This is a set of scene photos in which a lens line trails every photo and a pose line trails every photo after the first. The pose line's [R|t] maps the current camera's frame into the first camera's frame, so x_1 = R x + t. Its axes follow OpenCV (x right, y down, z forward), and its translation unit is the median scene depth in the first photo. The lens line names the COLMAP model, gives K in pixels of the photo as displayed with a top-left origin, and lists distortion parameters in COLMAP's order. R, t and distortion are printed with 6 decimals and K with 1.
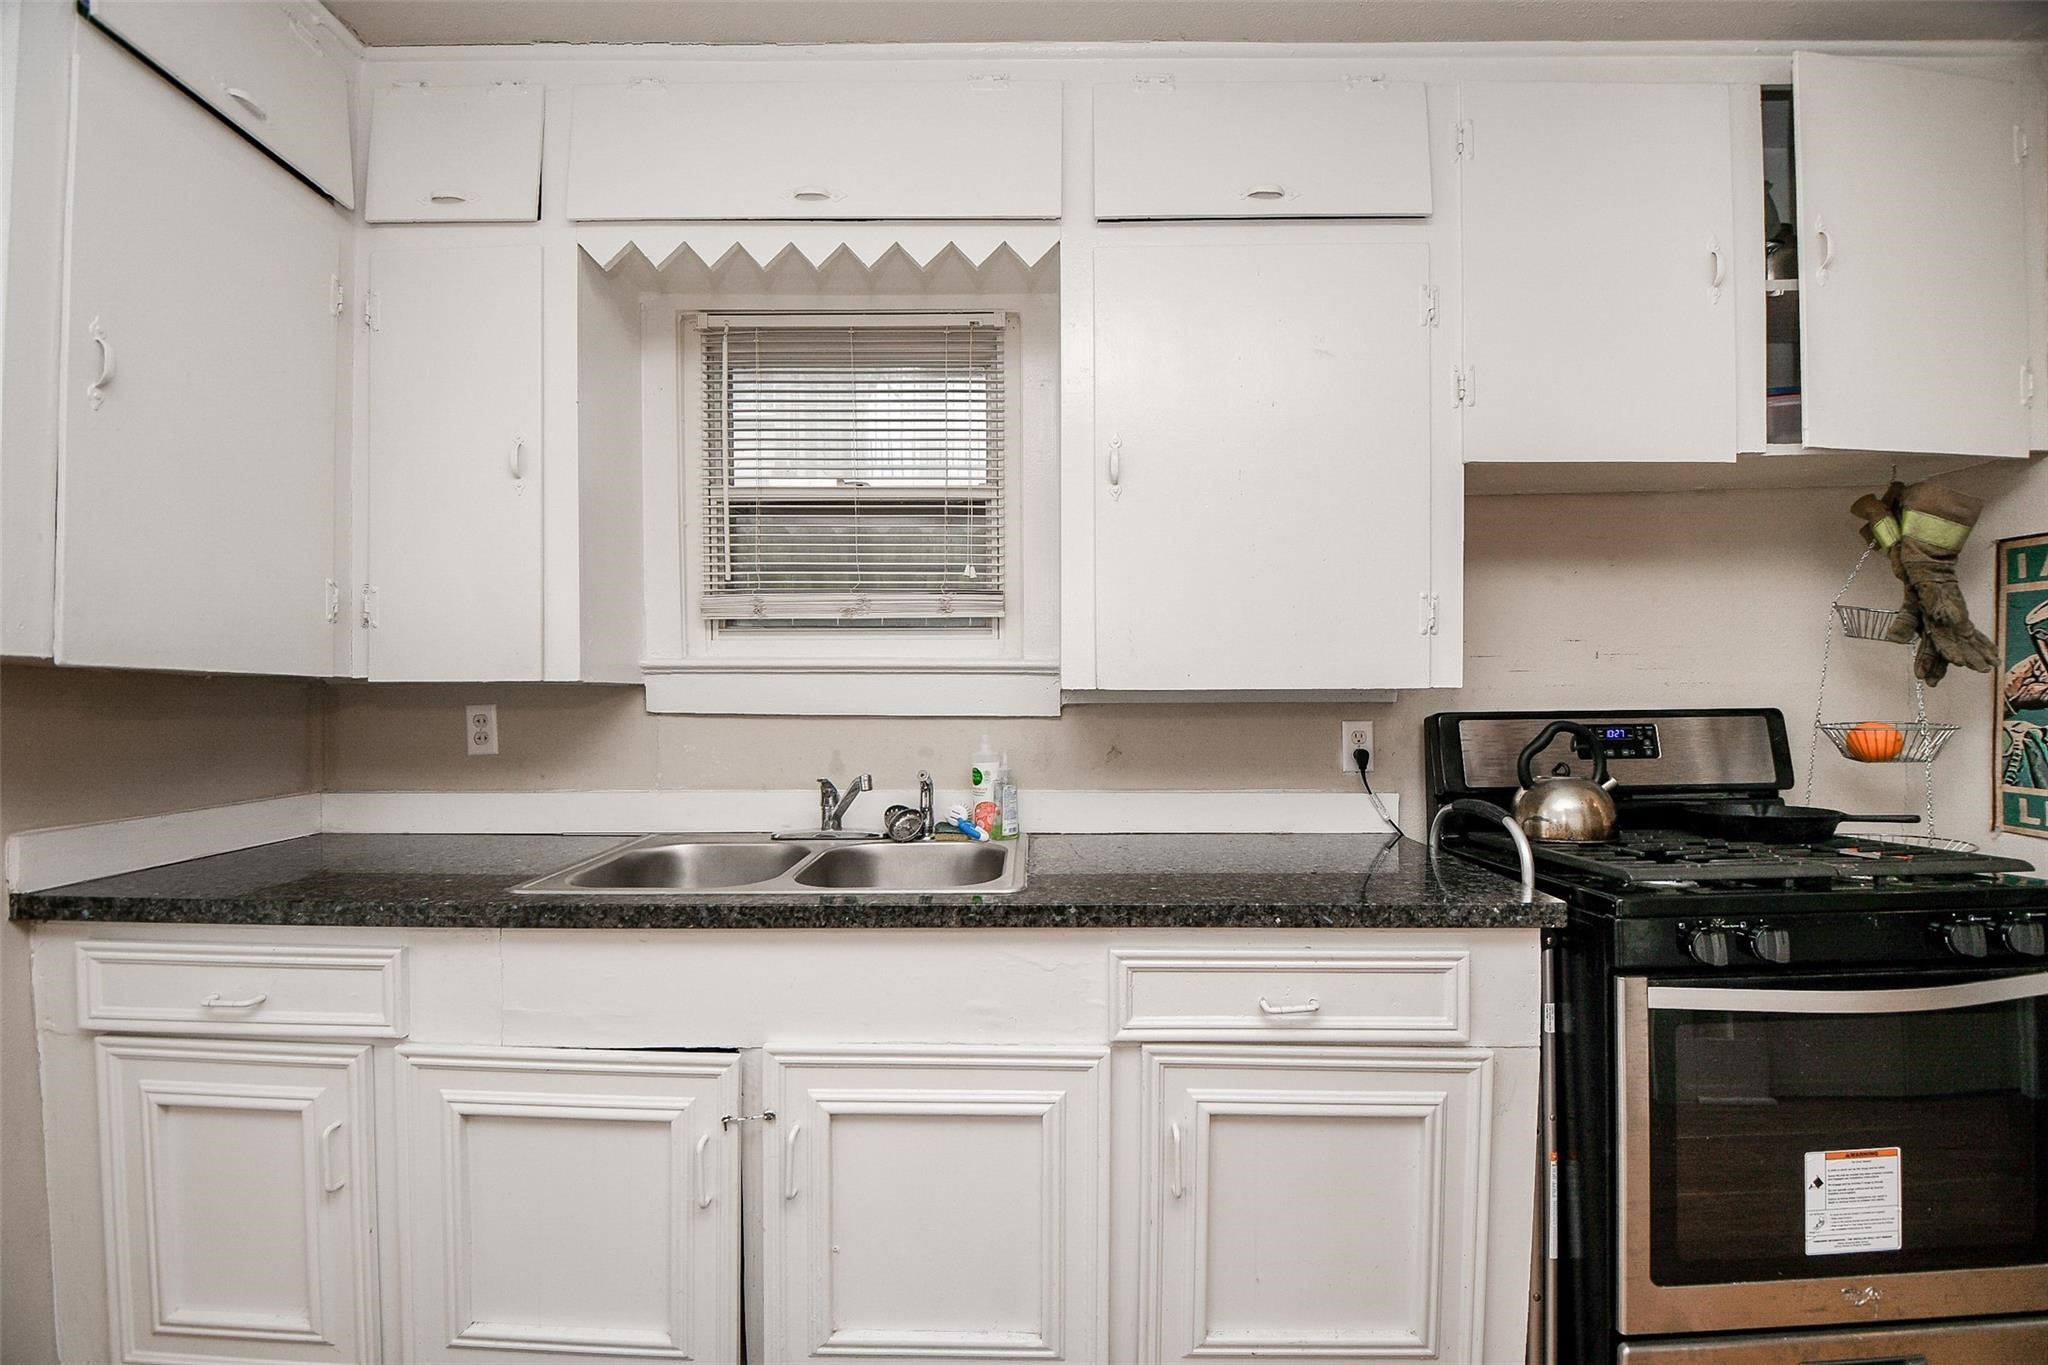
lens RADIAL K [[896.8, 0, 1026.7], [0, 896.8, 695.1], [0, 0, 1]] dist [-0.018618, -0.001232]
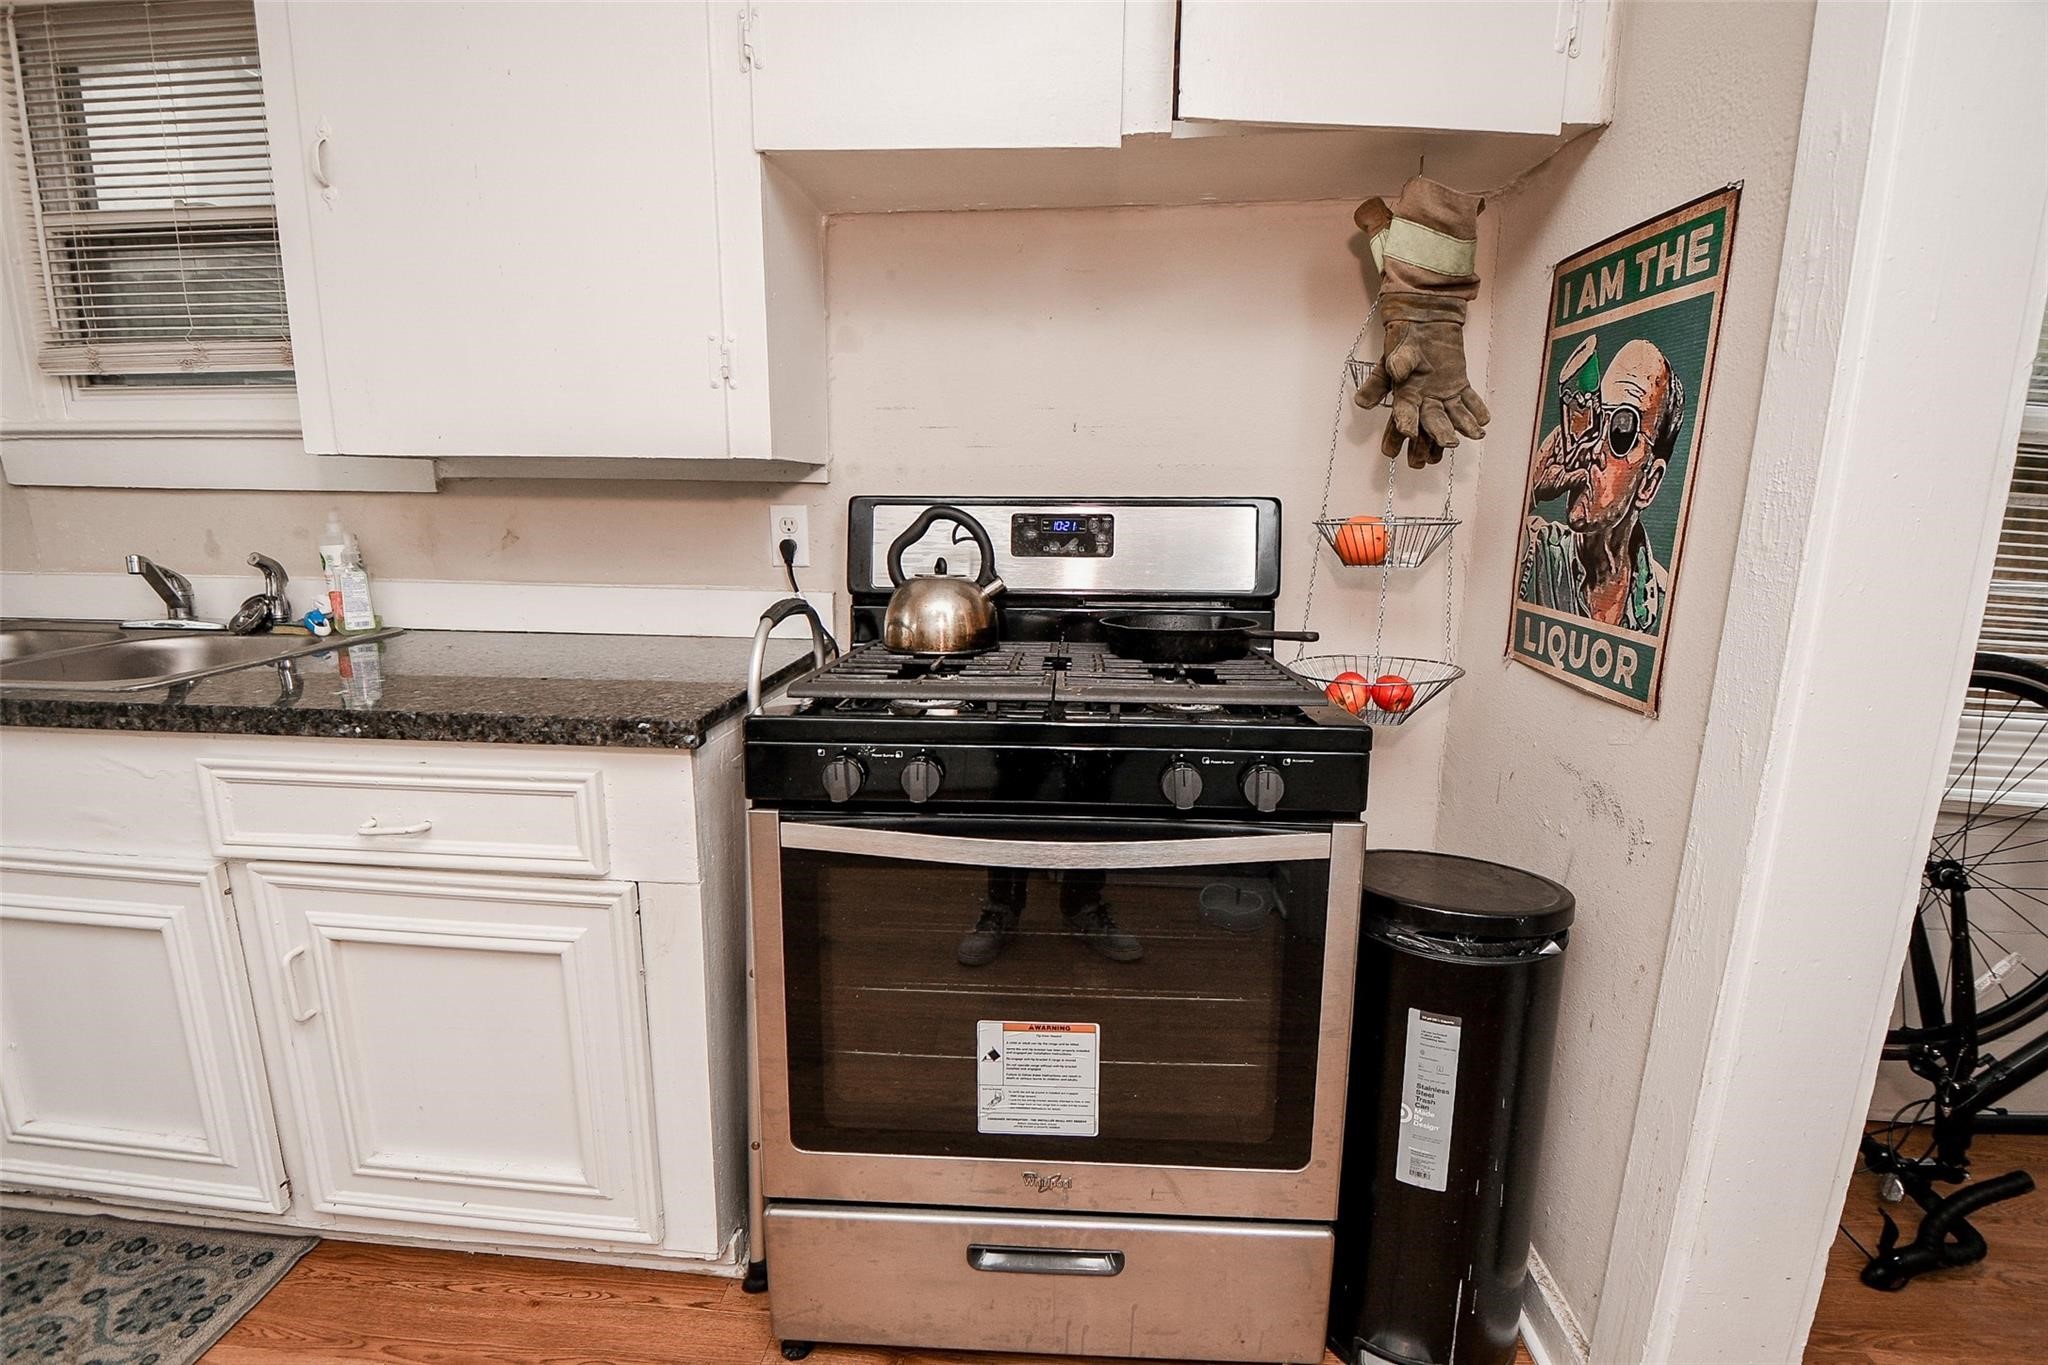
lens RADIAL K [[953.8, 0, 1008.2], [0, 953.8, 693.1], [0, 0, 1]] dist [-0.010699, -0.008684]
pose [[0.998034, 0.028707, -0.055719, 0.738543], [-0.016803, 0.978954, 0.203390, 0.020035], [0.060385, -0.202054, 0.977511, 0.132671]]
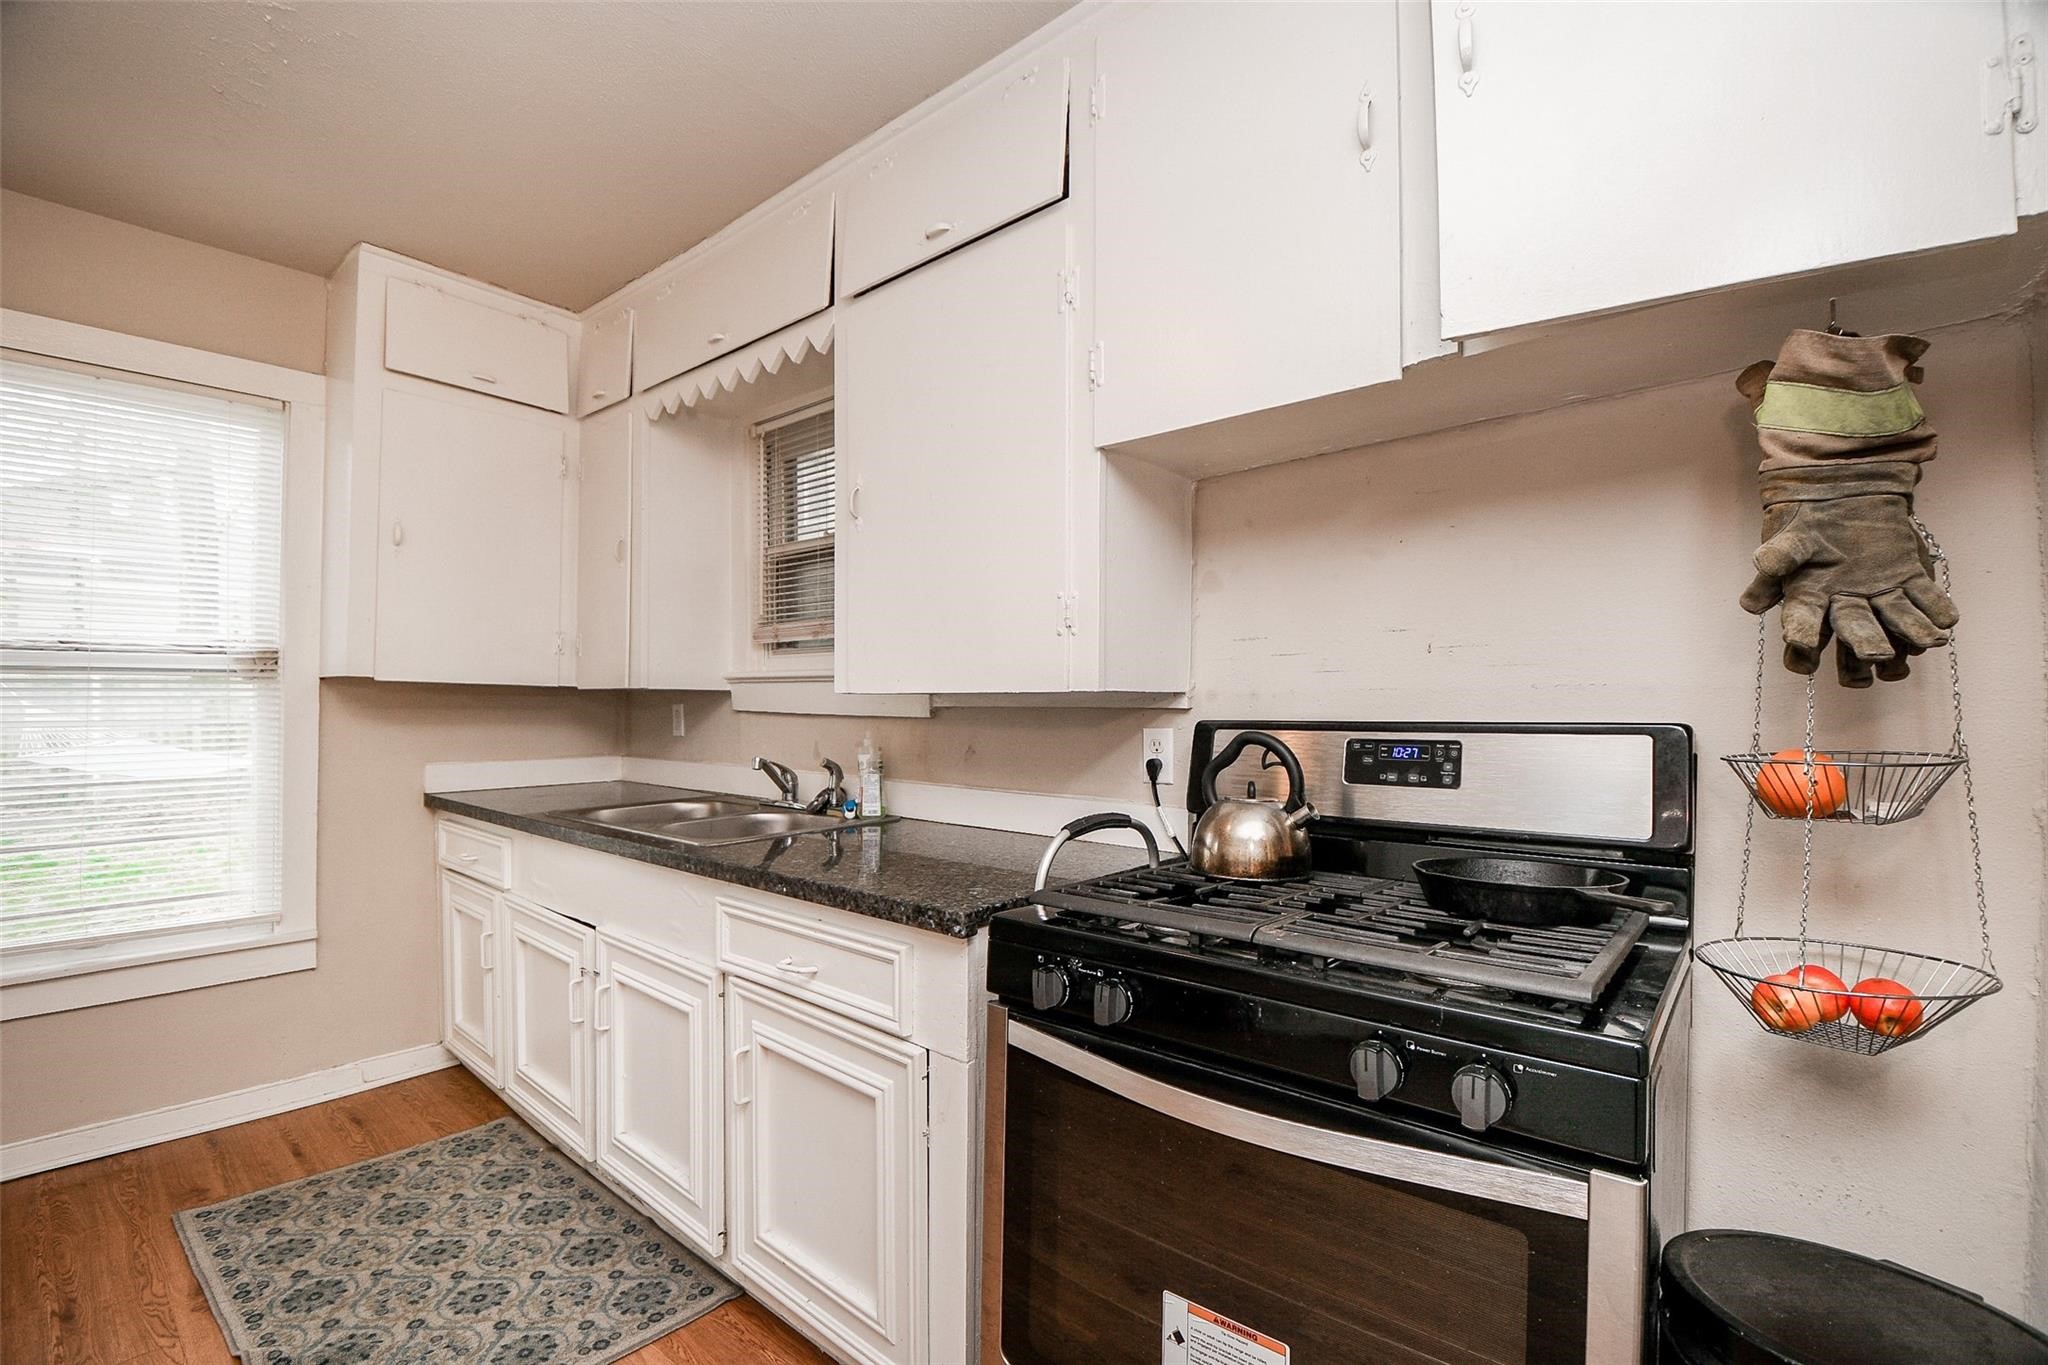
lens RADIAL K [[896.8, 0, 1020.5], [0, 896.8, 680.1], [0, 0, 1]] dist [-0.018618, -0.001232]
pose [[0.761585, -0.010521, -0.647980, 1.005031], [-0.005787, 0.999718, -0.023033, 0.001967], [0.648040, 0.021291, 0.761309, 0.239971]]
